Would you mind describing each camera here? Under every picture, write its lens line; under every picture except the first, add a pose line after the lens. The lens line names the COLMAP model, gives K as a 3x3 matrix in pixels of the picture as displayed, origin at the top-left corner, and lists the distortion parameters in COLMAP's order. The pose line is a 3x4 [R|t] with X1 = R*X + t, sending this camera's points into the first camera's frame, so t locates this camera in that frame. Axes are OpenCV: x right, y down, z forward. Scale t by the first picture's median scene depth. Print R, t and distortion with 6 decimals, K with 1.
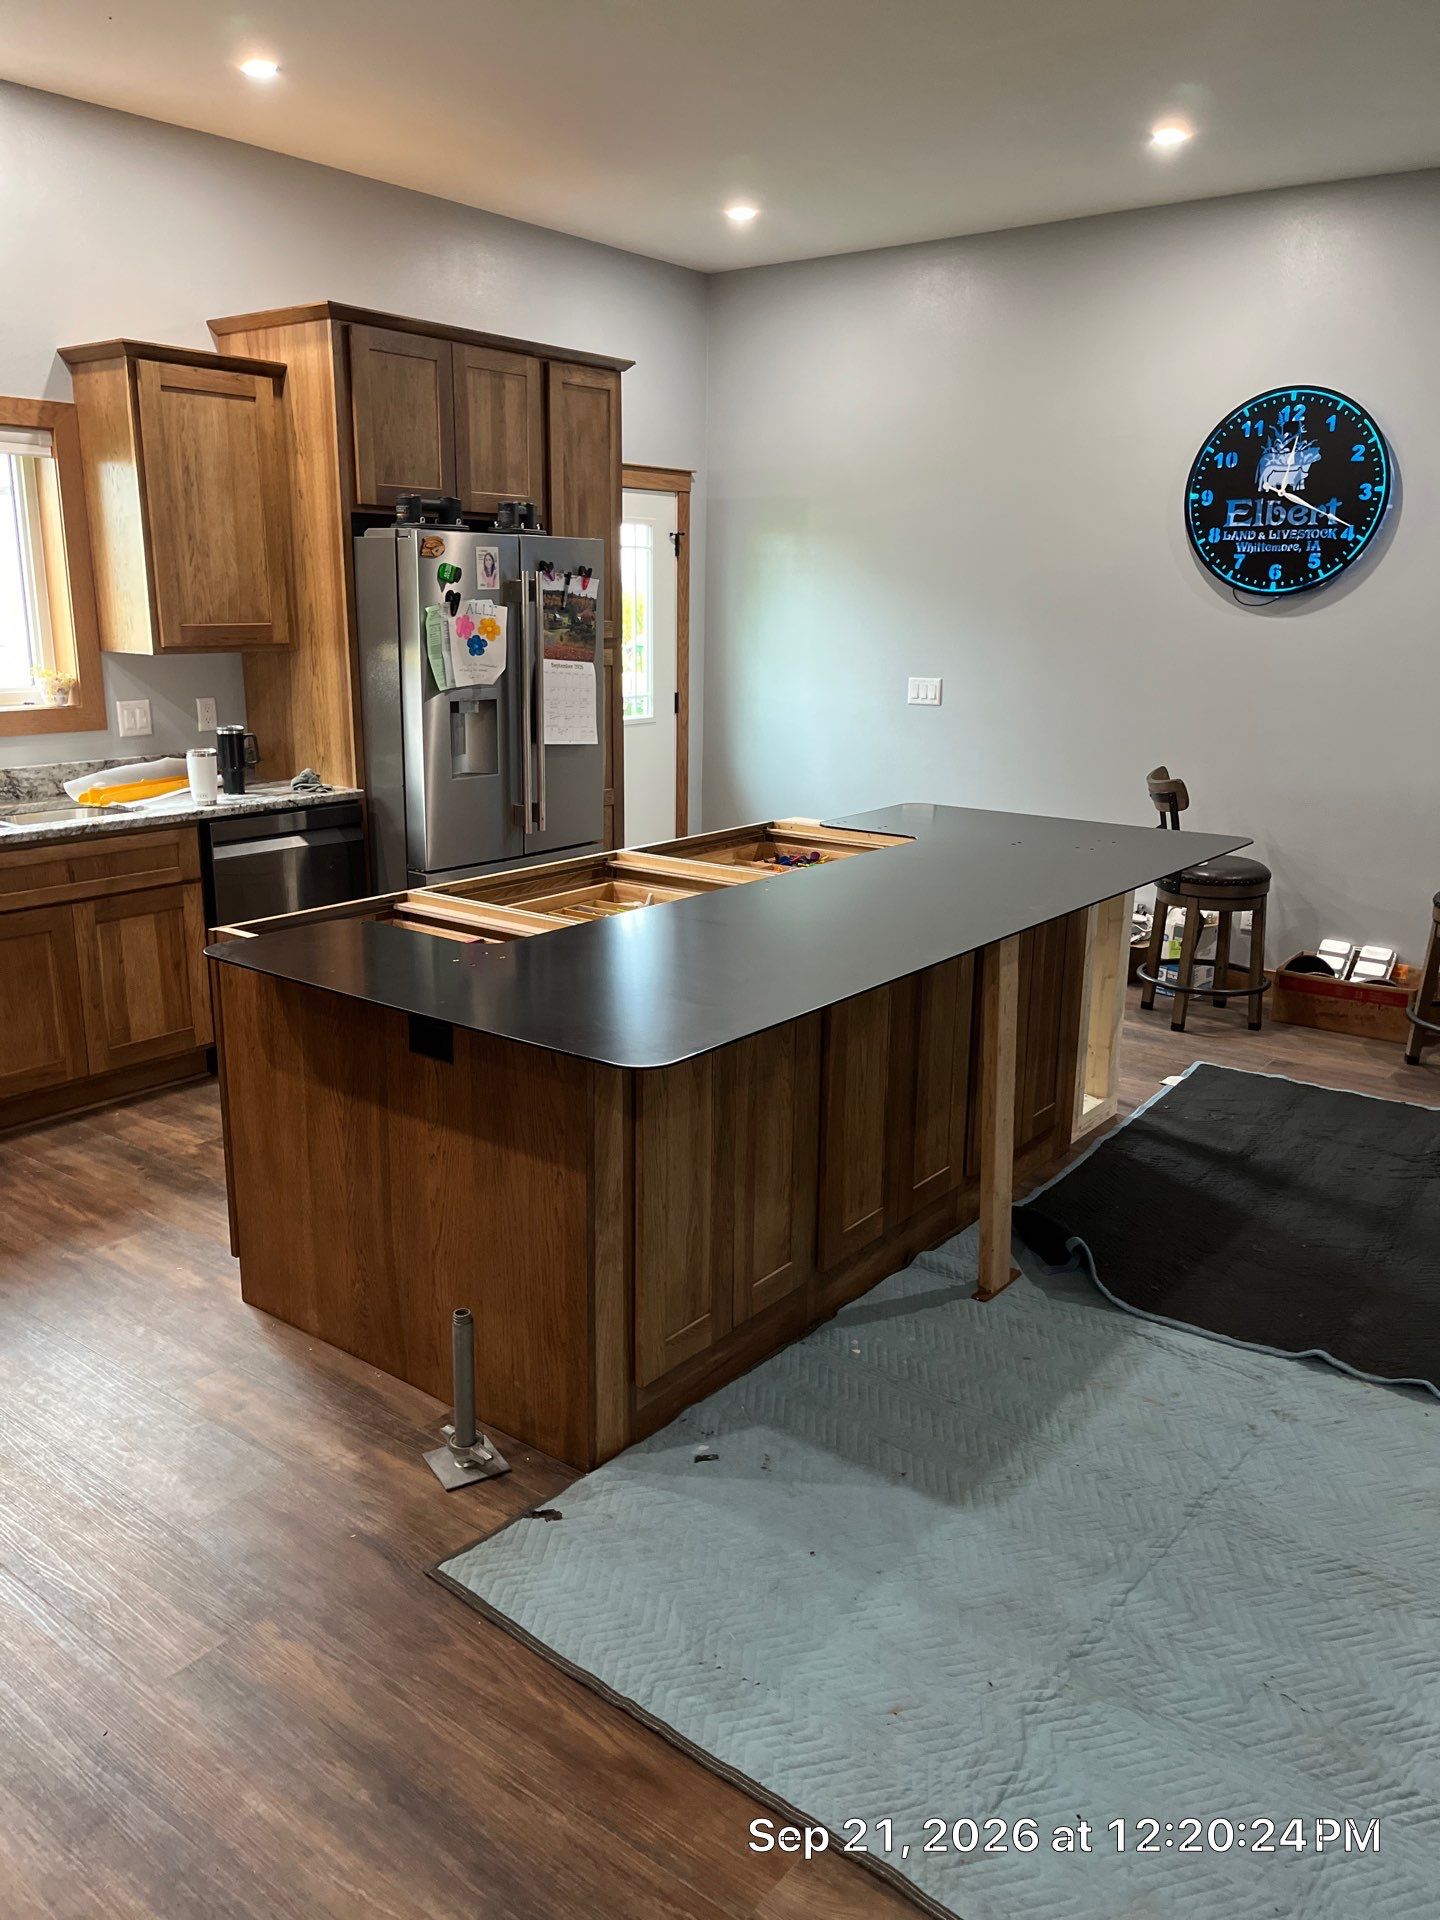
lens RADIAL K [[1404.0, 0, 710.9], [0, 1404.0, 963.2], [0, 0, 1]] dist [0.026275, 0.006313]
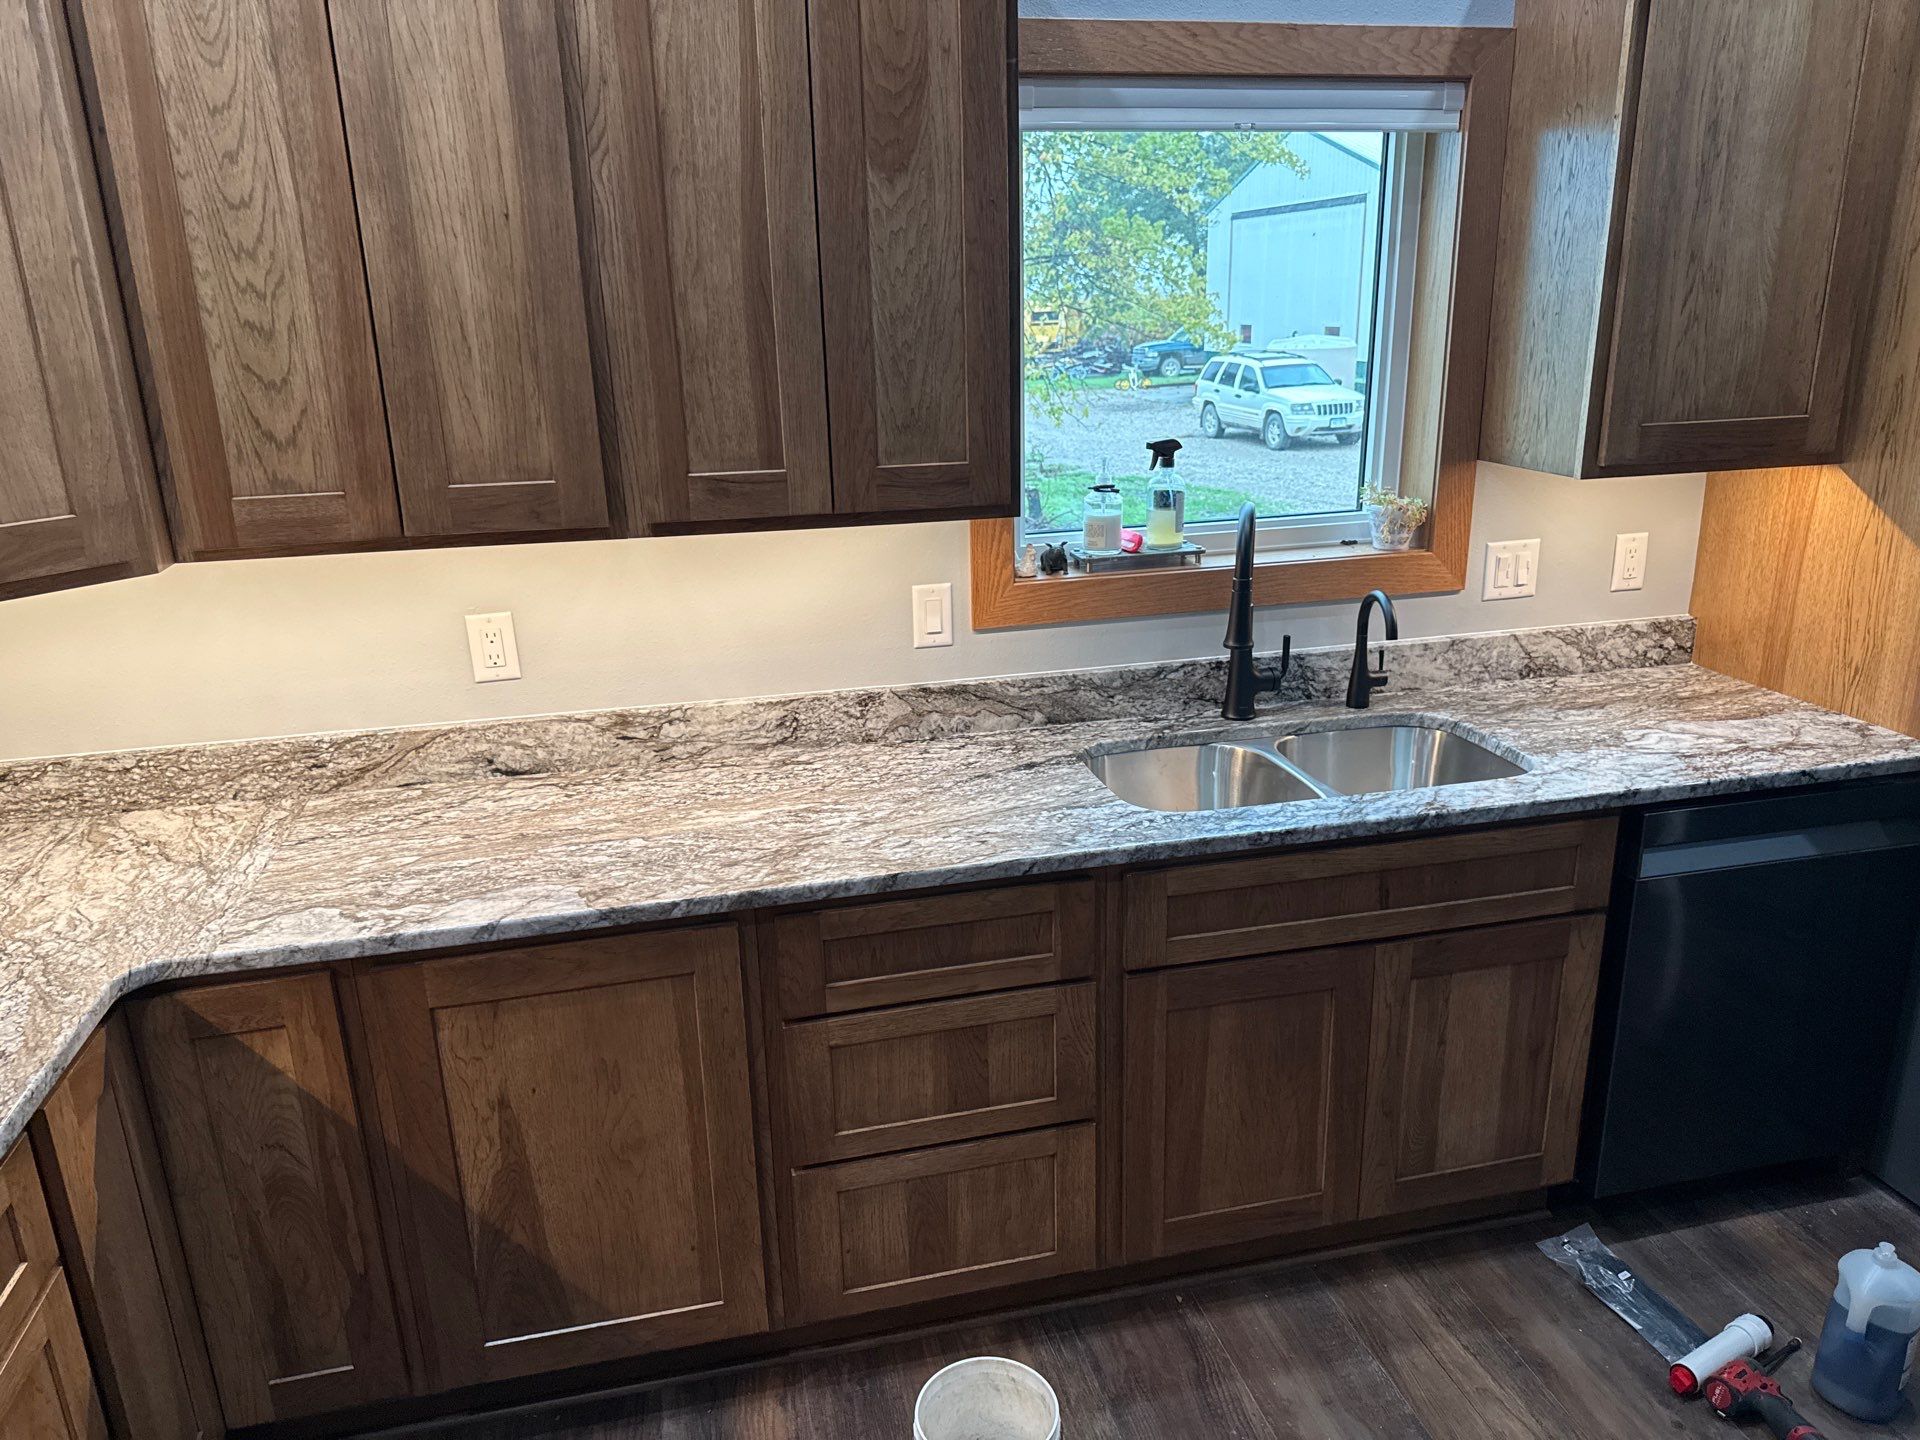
lens RADIAL K [[1350.4, 0, 961.6], [0, 1350.4, 694.4], [0, 0, 1]] dist [0.010554, -0.045087]
pose [[0.772254, 0.146296, -0.618240, -0.252364], [-0.123704, 0.989126, 0.079540, -0.152751], [0.623154, 0.015054, 0.781954, 0.459957]]
